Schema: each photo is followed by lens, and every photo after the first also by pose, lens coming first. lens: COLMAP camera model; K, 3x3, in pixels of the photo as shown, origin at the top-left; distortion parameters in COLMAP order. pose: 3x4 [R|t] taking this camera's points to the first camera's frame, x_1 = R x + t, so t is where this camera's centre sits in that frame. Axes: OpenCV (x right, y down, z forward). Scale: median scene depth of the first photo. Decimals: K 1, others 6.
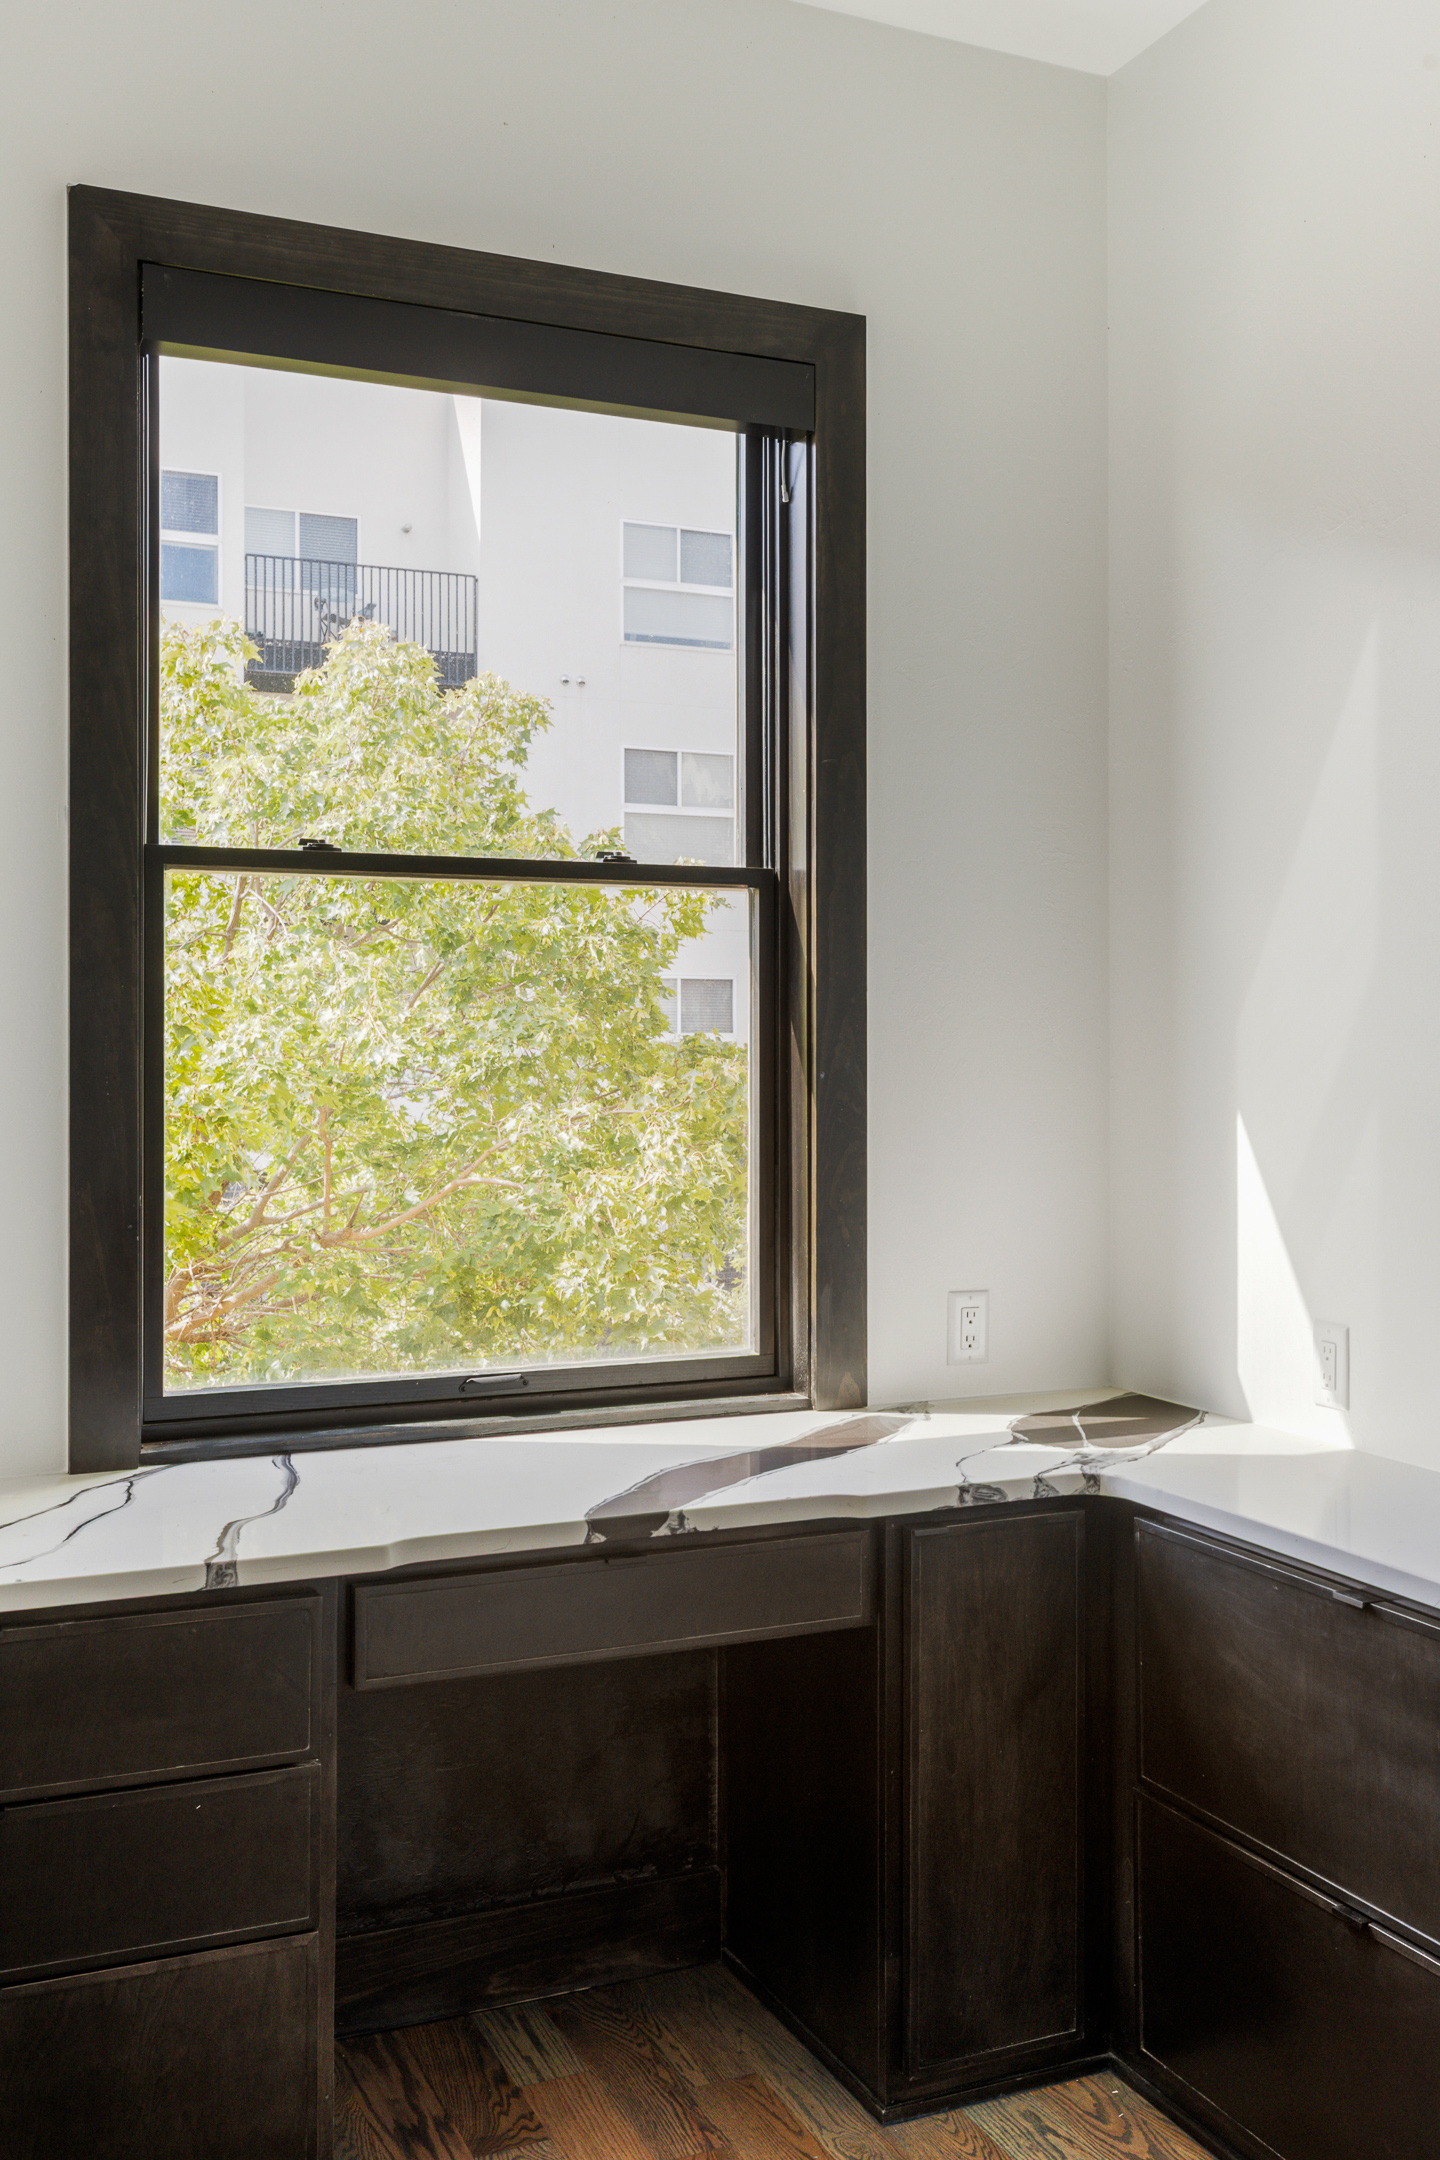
lens RADIAL K [[1898.8, 0, 710.9], [0, 1898.8, 1075.7], [0, 0, 1]] dist [0.013363, 0.004443]
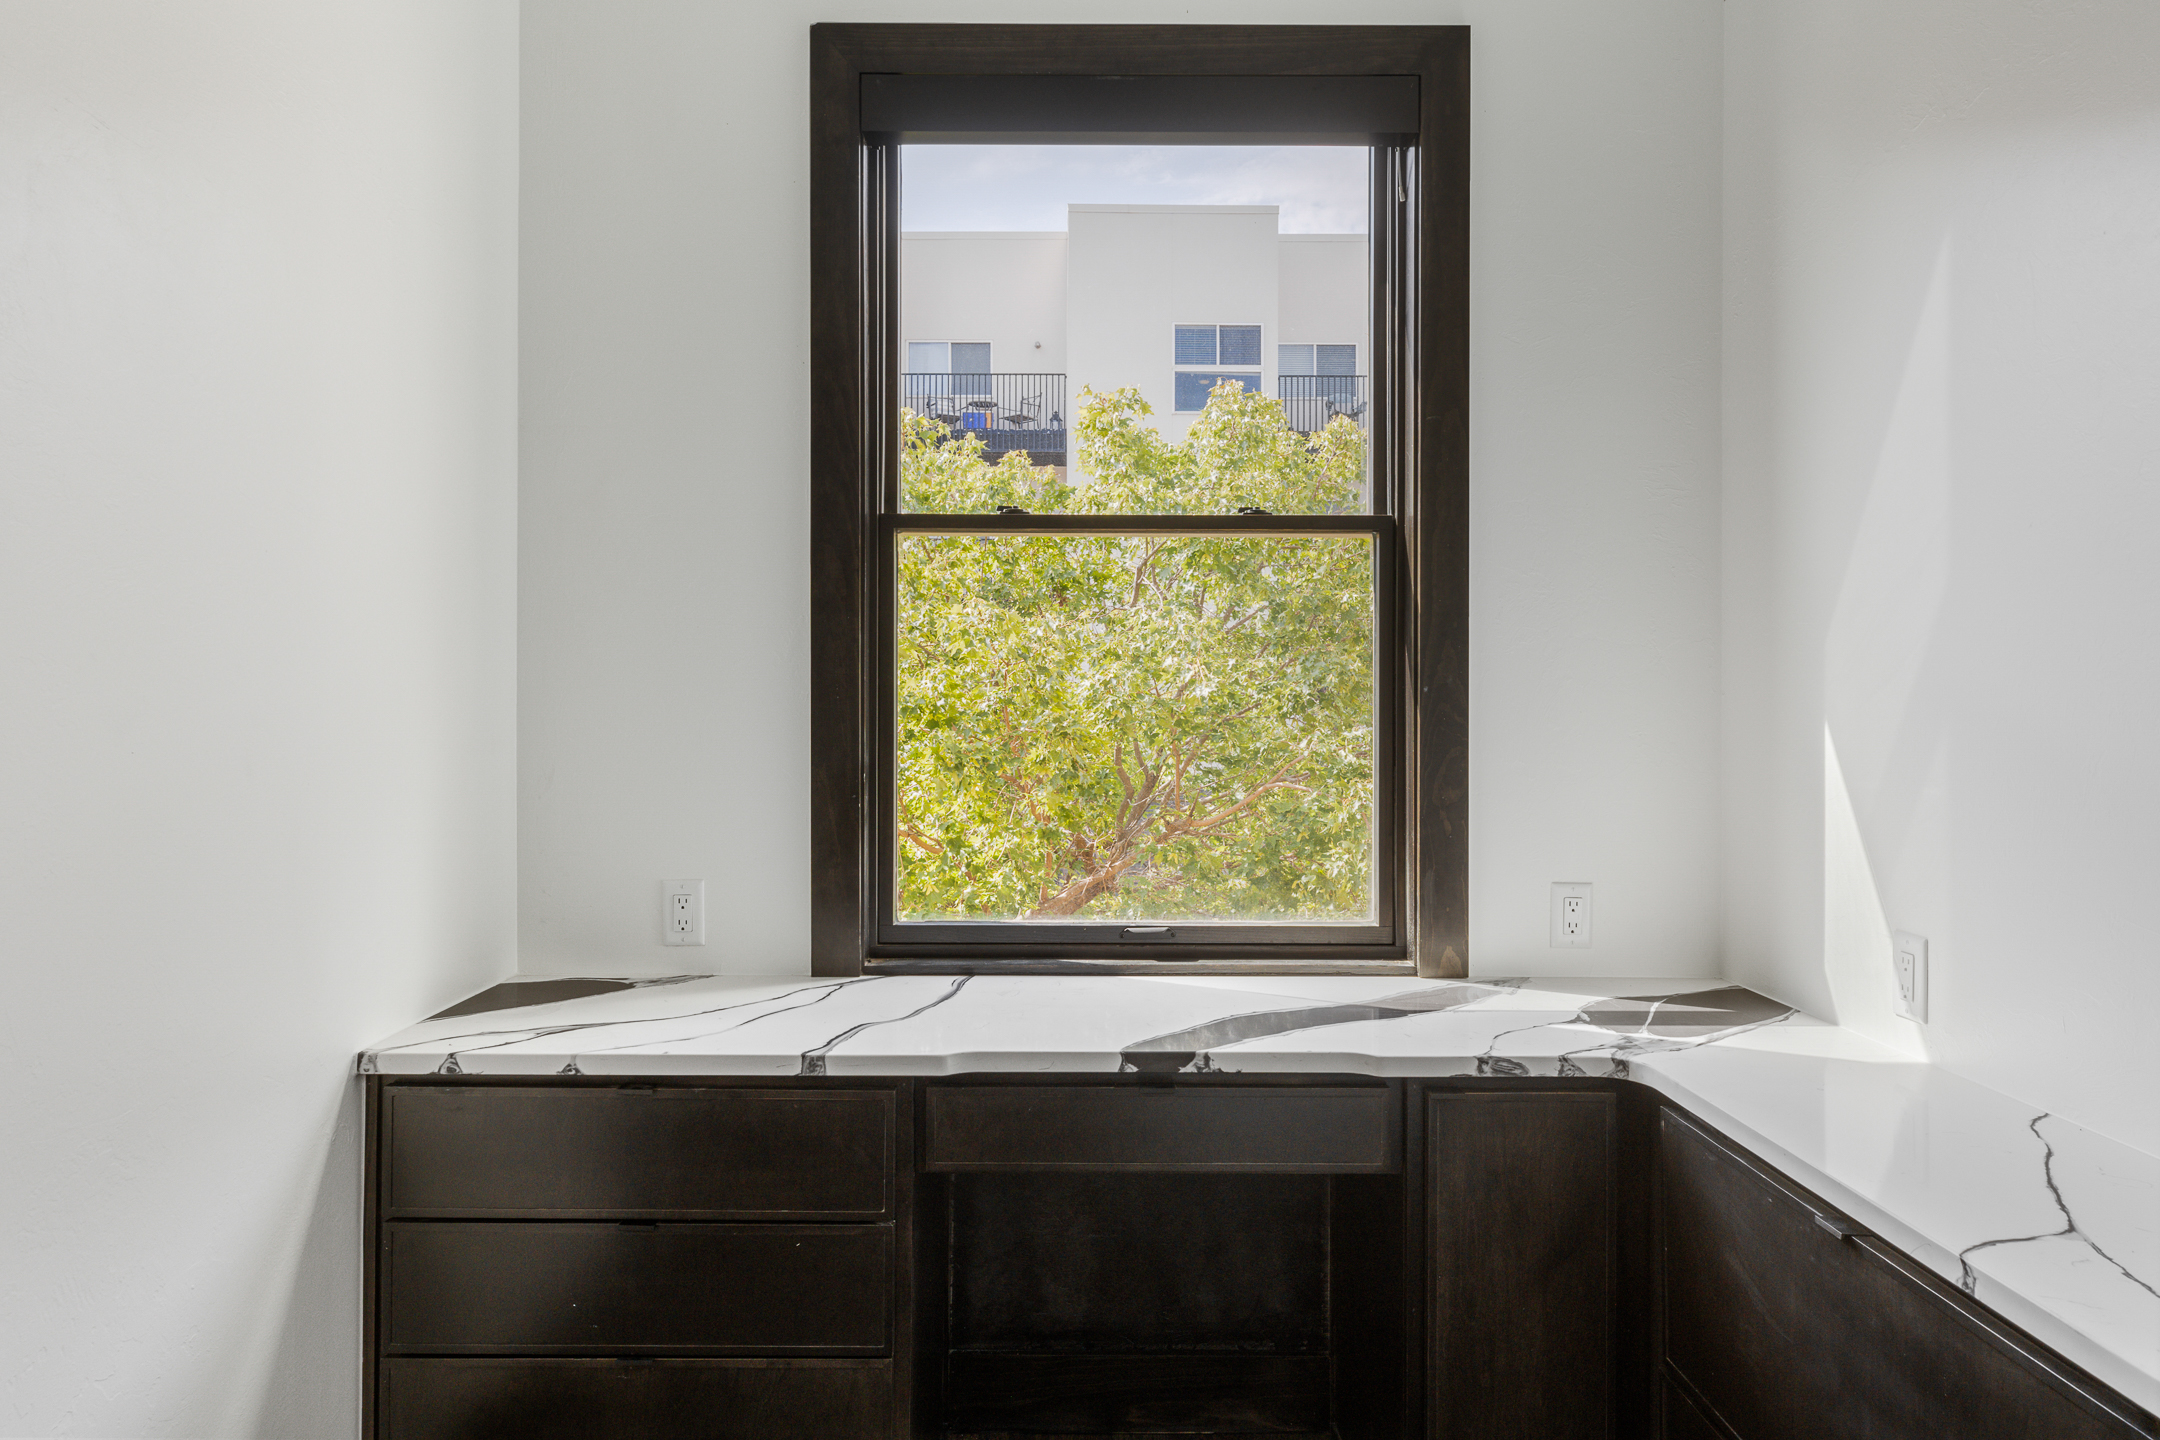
lens RADIAL K [[1286.8, 0, 1083.1], [0, 1286.8, 723.7], [0, 0, 1]] dist [0.014334, 0.003458]
pose [[0.923764, 0.009355, -0.382847, 0.183061], [-0.010027, 0.999950, 0.000242, 0.025030], [0.382830, 0.003615, 0.923812, 0.210472]]
